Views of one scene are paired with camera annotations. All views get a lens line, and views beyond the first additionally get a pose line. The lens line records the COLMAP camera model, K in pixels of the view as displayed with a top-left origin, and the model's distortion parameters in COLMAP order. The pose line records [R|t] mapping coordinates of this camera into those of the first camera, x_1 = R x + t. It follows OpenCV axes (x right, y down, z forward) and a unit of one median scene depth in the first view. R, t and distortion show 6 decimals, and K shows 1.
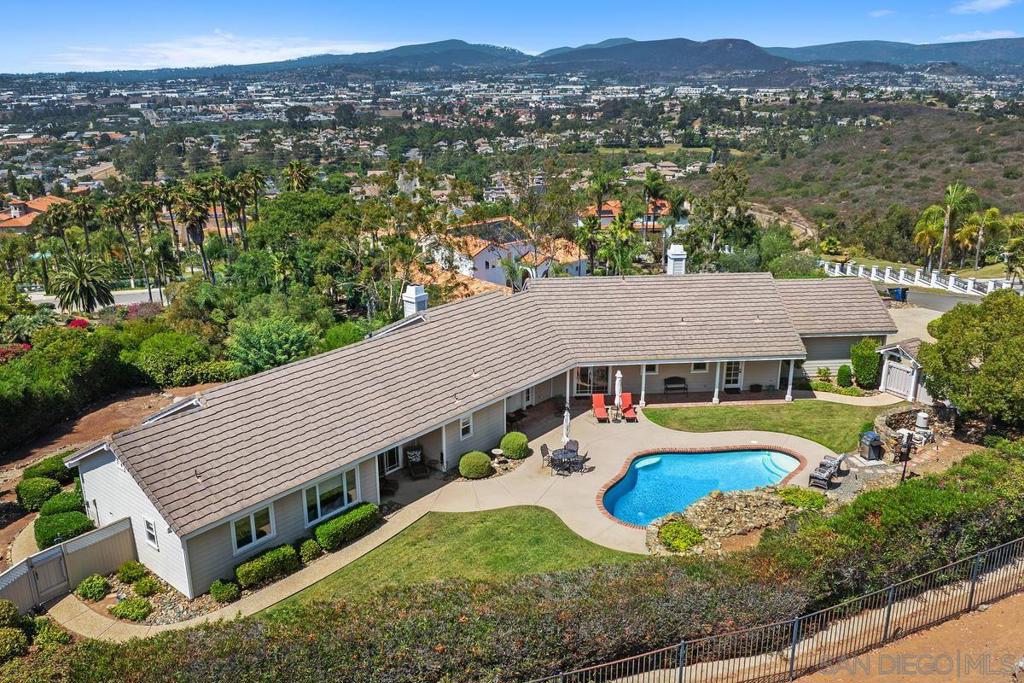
lens RADIAL K [[868.2, 0, 512.0], [0, 868.2, 341.5], [0, 0, 1]] dist [-0.046010, 0.019041]
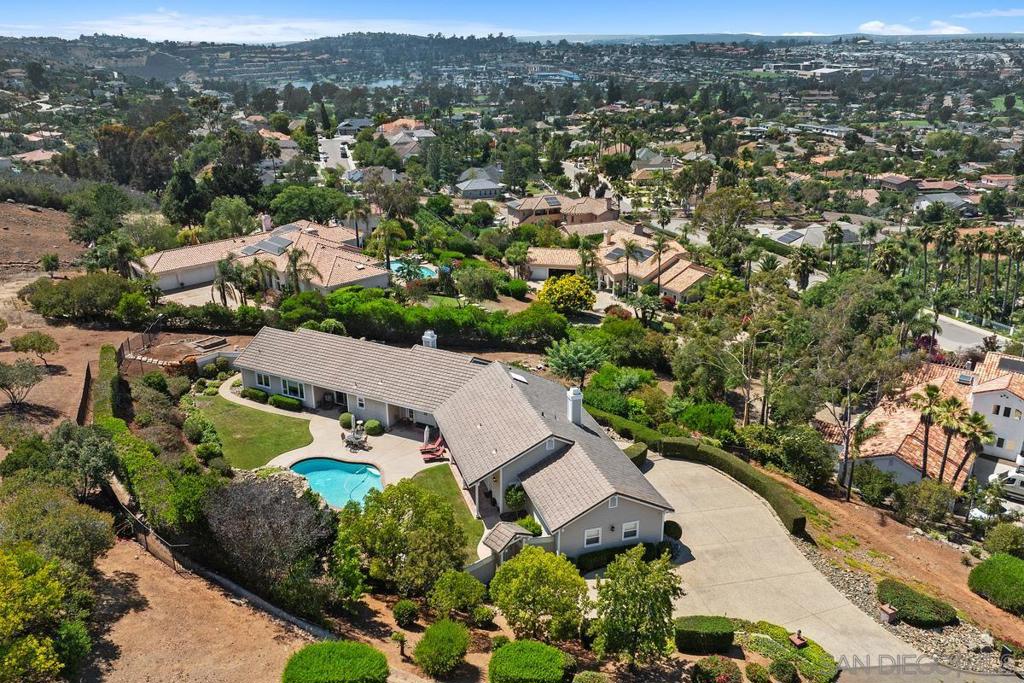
lens RADIAL K [[868.2, 0, 512.0], [0, 868.2, 341.5], [0, 0, 1]] dist [-0.046010, 0.019041]
pose [[0.164595, 0.339653, -0.926037, 0.101477], [-0.287021, 0.914707, 0.284482, -0.039029], [0.943678, 0.218967, 0.248044, 0.048456]]
